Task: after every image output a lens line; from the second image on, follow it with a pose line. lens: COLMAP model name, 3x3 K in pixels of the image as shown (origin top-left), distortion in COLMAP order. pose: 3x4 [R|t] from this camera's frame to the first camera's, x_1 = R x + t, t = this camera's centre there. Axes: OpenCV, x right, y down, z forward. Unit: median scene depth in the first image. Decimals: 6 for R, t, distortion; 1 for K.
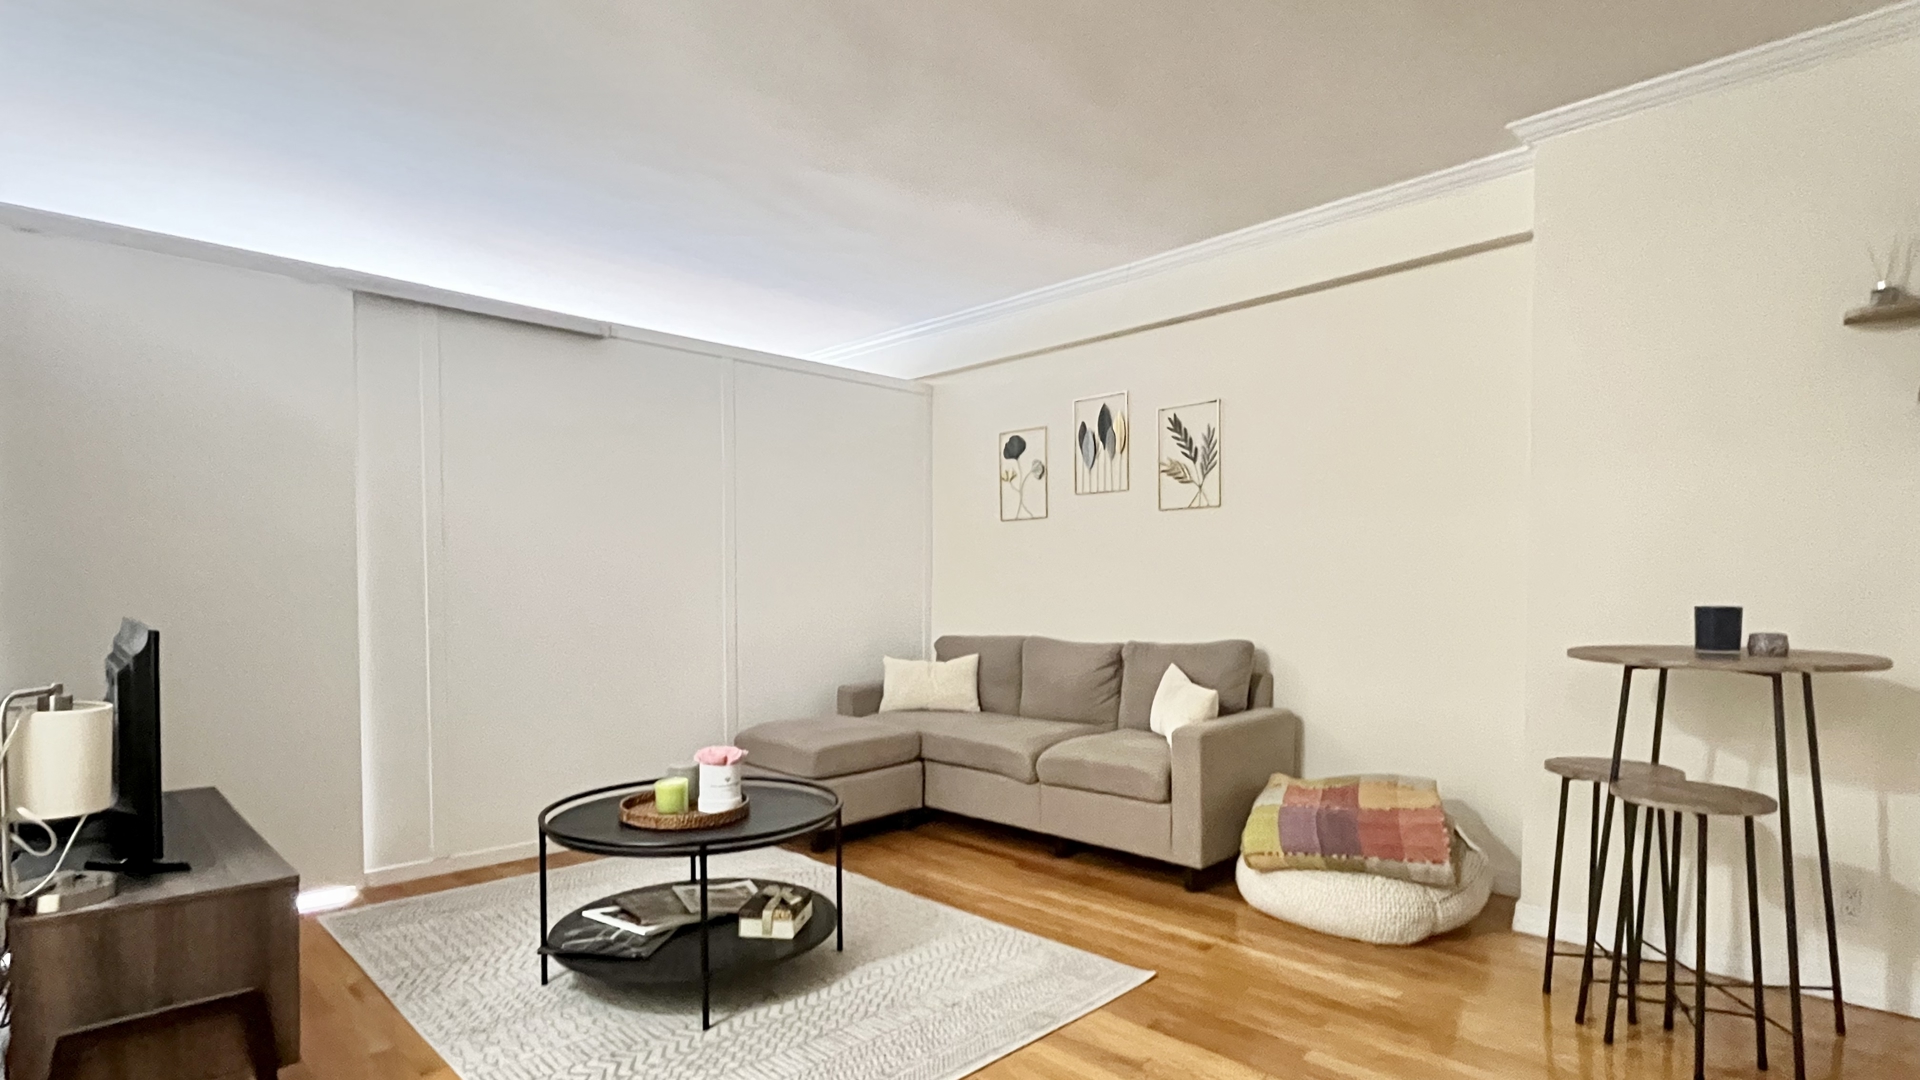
lens RADIAL K [[956.1, 0, 960.0], [0, 956.1, 540.0], [0, 0, 1]] dist [0.000115, 0.000008]
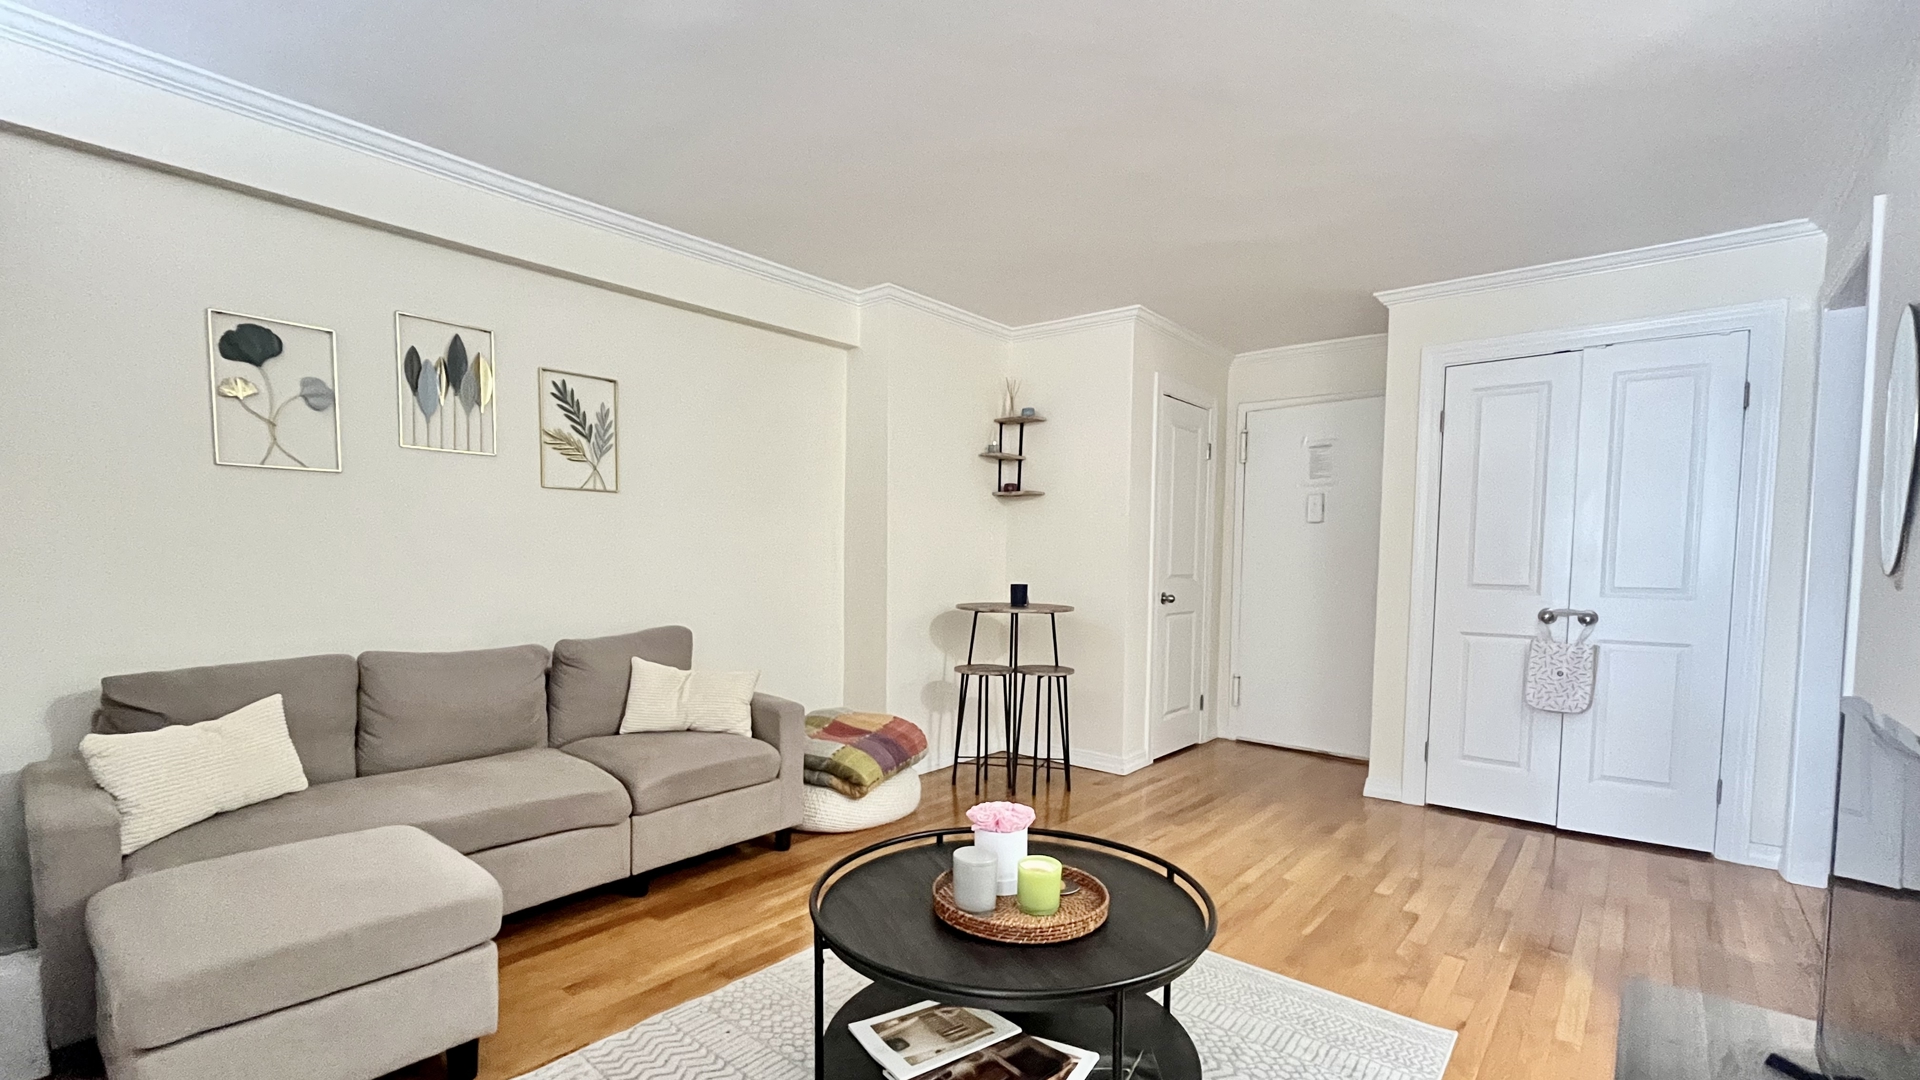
lens RADIAL K [[888.3, 0, 960.0], [0, 888.3, 540.0], [0, 0, 1]] dist [0.000831, 0.000095]
pose [[-0.067889, 0.031426, 0.997198, -0.618469], [-0.050573, 0.998110, -0.034898, 0.025695], [-0.996410, -0.052800, -0.066171, 0.694064]]
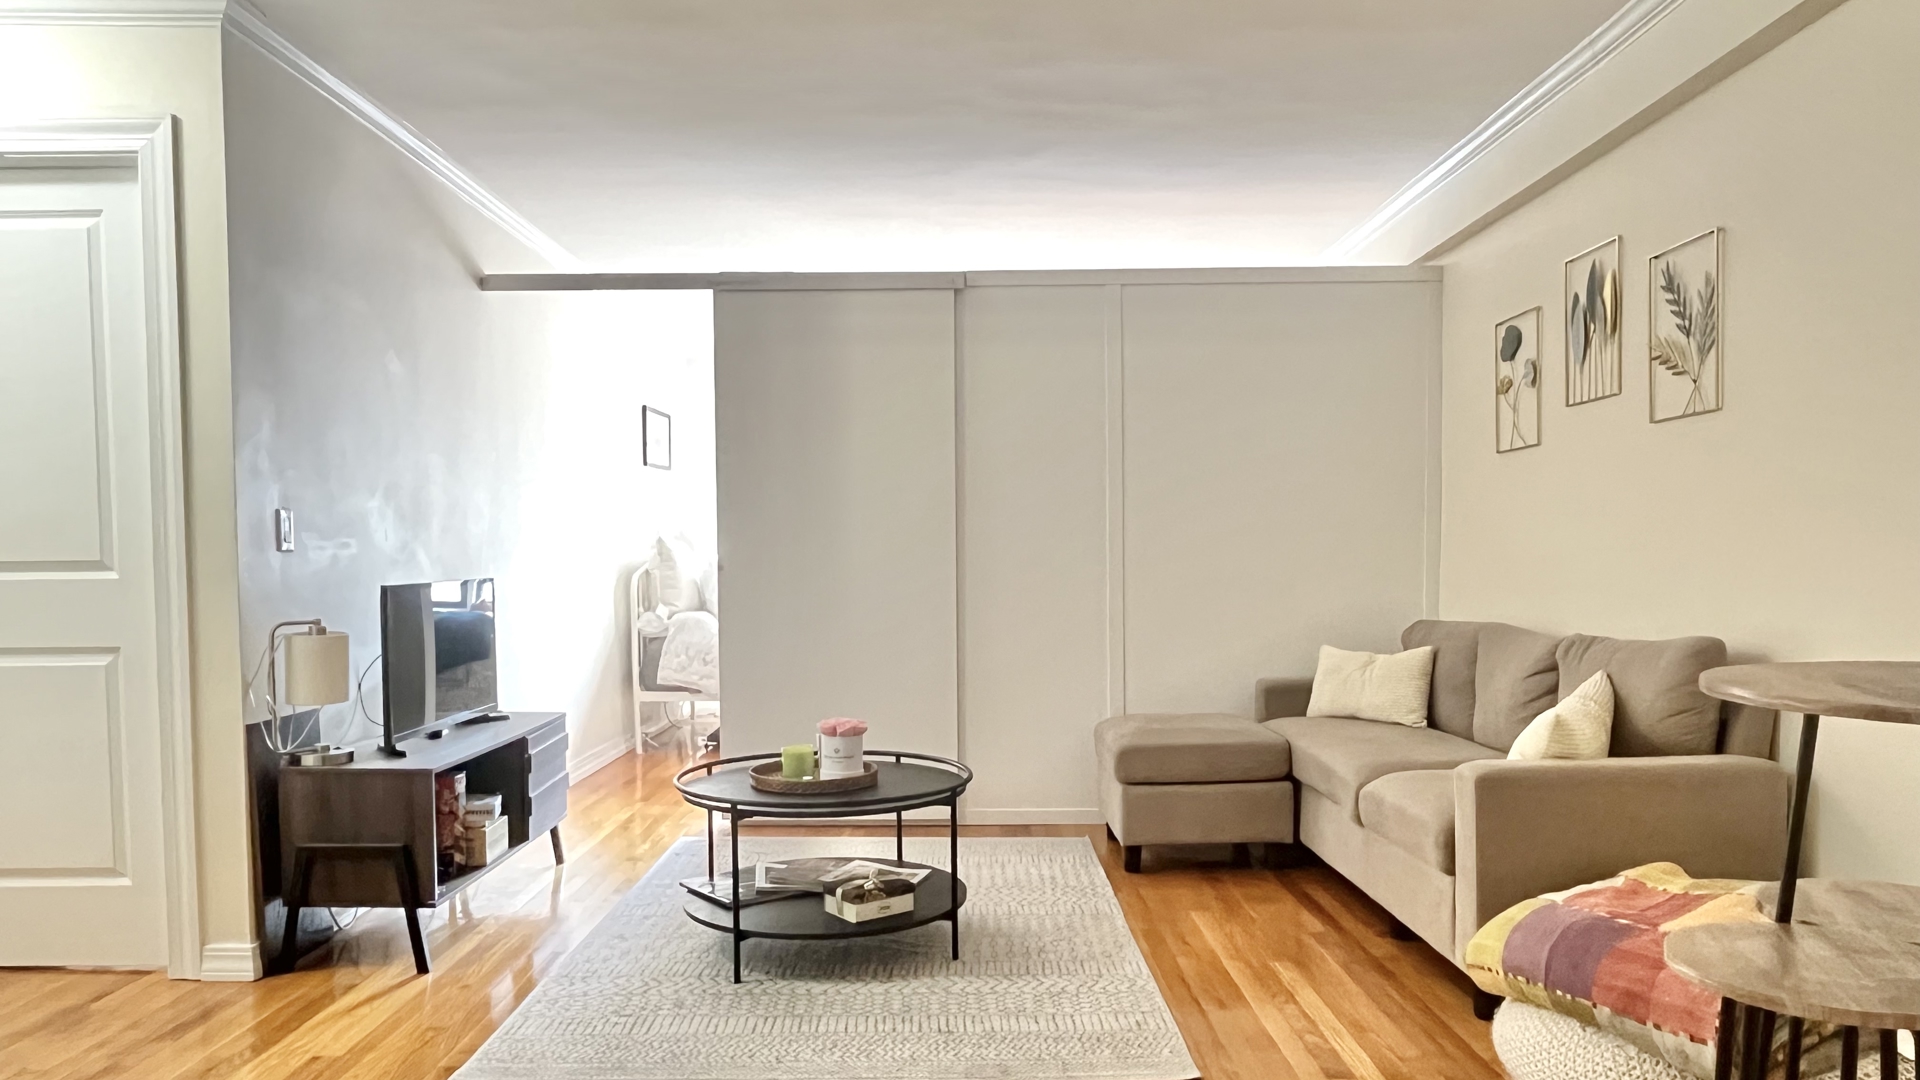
lens RADIAL K [[1210.3, 0, 960.0], [0, 1210.3, 540.0], [0, 0, 1]] dist [-0.006611, -0.001419]
pose [[0.711975, -0.014981, -0.702045, 0.446182], [0.039071, 0.999069, 0.018304, 0.012434], [0.701117, -0.040461, 0.711898, 0.140930]]
